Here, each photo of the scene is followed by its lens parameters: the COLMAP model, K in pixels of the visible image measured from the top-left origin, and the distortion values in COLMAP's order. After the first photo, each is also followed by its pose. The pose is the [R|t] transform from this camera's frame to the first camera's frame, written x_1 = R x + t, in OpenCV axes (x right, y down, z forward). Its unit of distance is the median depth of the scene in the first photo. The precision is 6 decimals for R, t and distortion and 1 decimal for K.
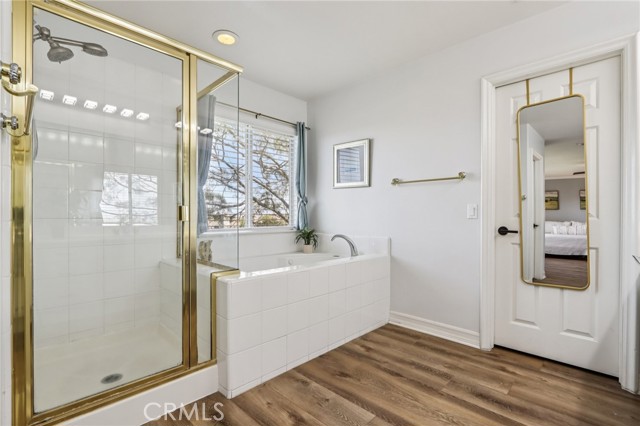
lens RADIAL K [[296.0, 0, 318.5], [0, 296.0, 216.5], [0, 0, 1]] dist [-0.008660, 0.000601]
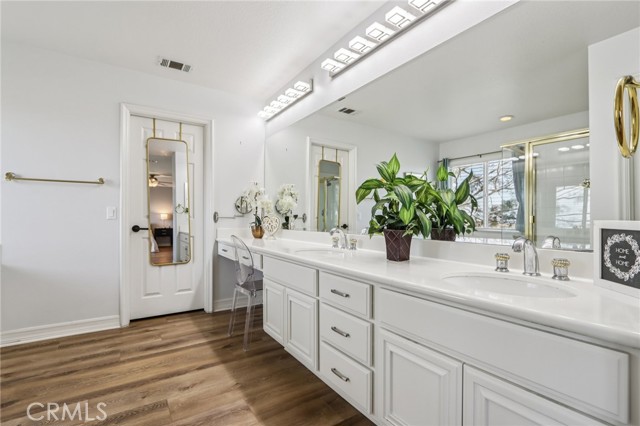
lens RADIAL K [[296.0, 0, 318.5], [0, 296.0, 216.5], [0, 0, 1]] dist [-0.008660, 0.000601]
pose [[0.211562, 0.002490, 0.977361, -0.499814], [-0.000160, 0.999997, -0.002513, -0.001857], [-0.977364, 0.000375, 0.211562, -0.050384]]
